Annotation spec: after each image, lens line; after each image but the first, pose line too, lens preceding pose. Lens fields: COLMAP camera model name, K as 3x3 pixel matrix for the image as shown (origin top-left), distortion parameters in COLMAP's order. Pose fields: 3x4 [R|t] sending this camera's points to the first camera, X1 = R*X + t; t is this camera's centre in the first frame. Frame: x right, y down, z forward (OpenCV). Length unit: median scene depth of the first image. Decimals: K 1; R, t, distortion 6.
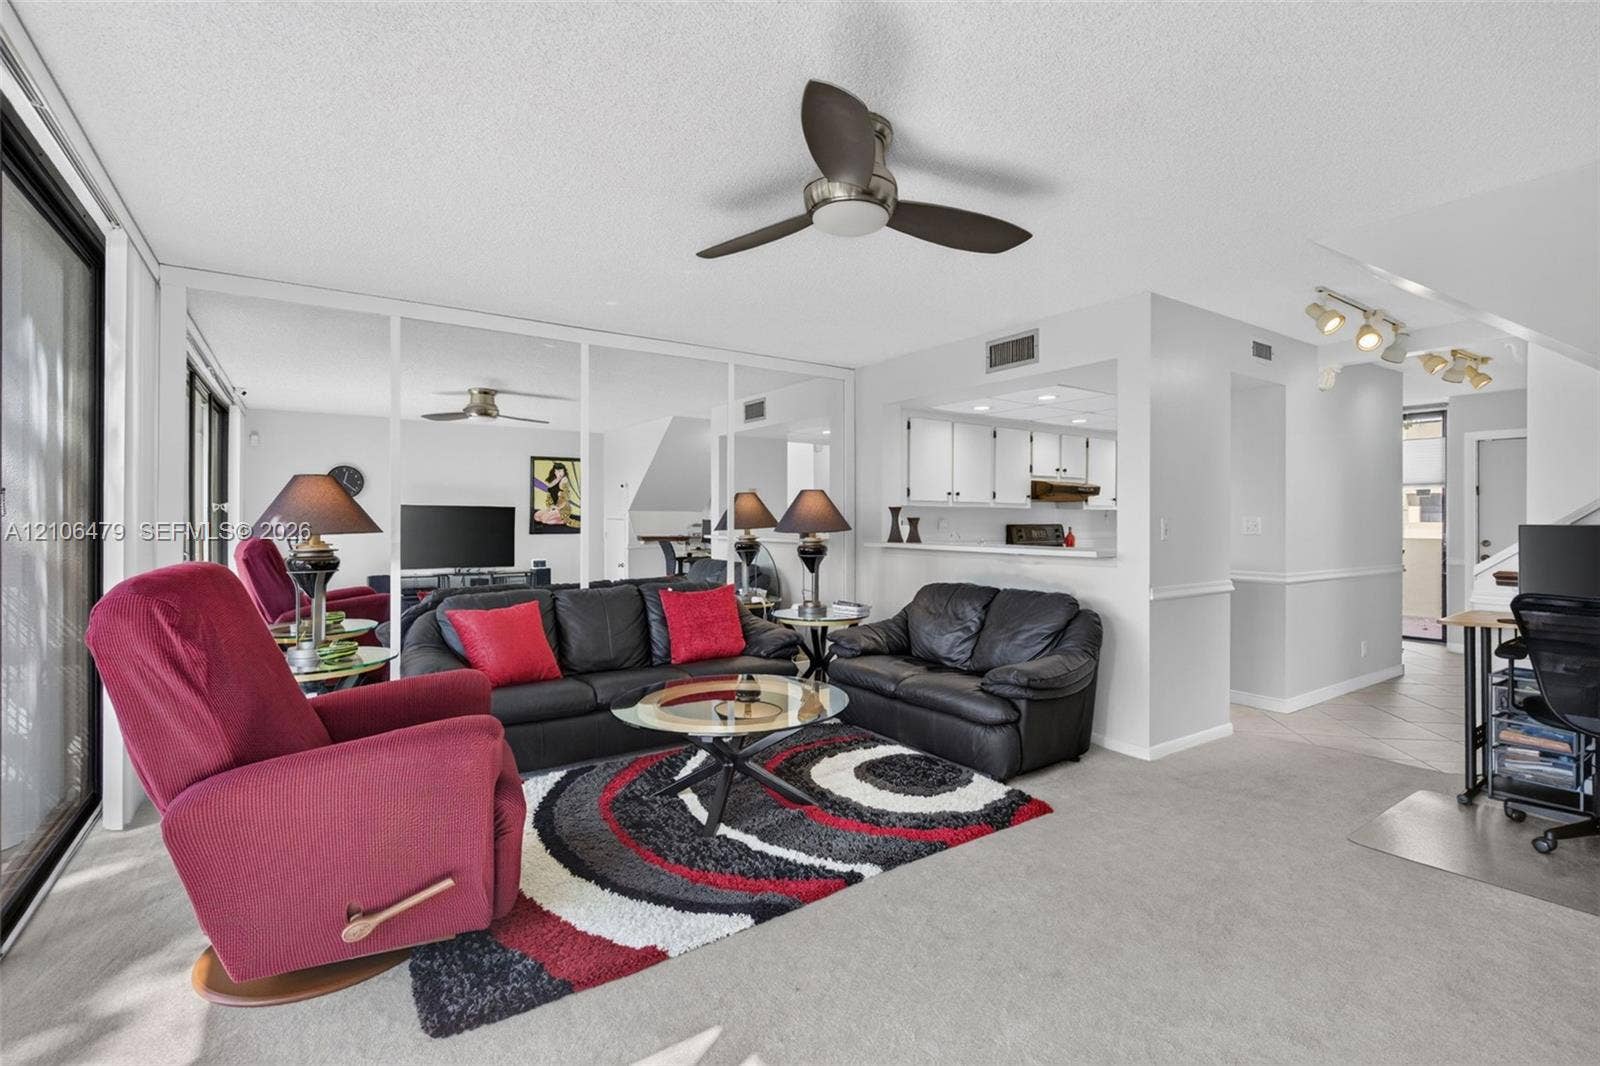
lens RADIAL K [[732.7, 0, 805.5], [0, 732.7, 520.8], [0, 0, 1]] dist [-0.025613, -0.000222]
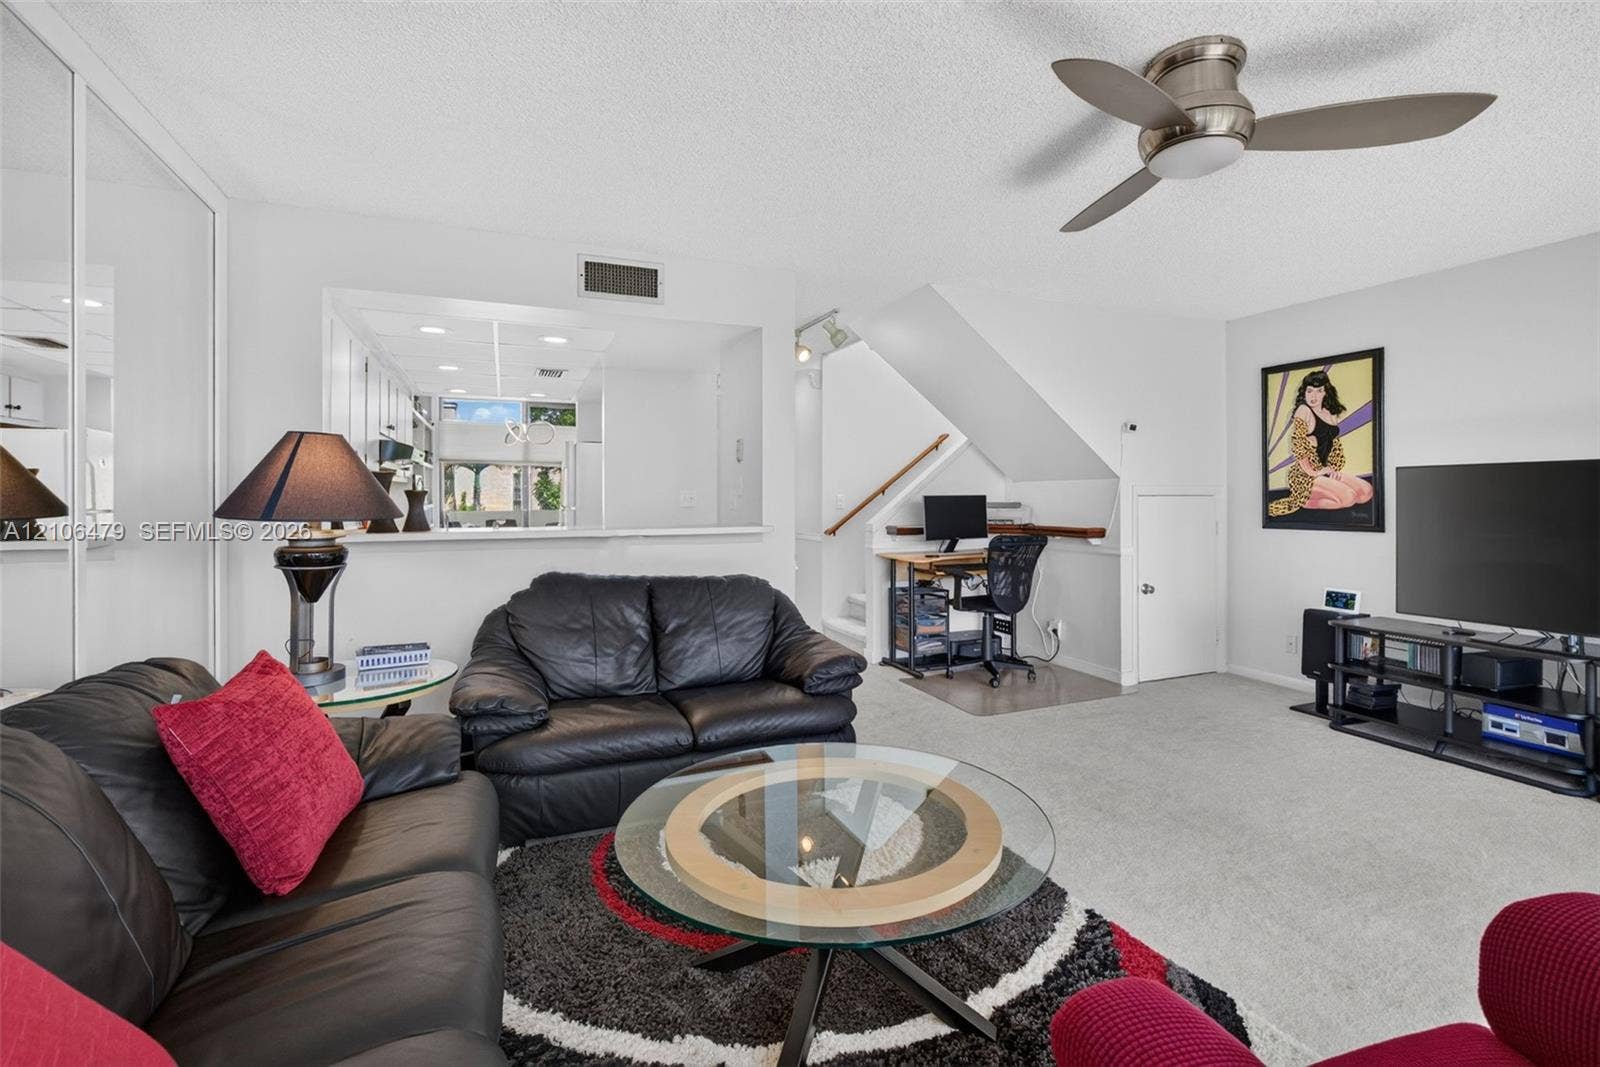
lens RADIAL K [[732.7, 0, 821.3], [0, 732.7, 499.3], [0, 0, 1]] dist [-0.025613, -0.000222]
pose [[0.197737, -0.010271, 0.980201, -0.467975], [0.003863, 0.999946, 0.009698, -0.001279], [-0.980248, 0.001869, 0.197765, 0.656876]]
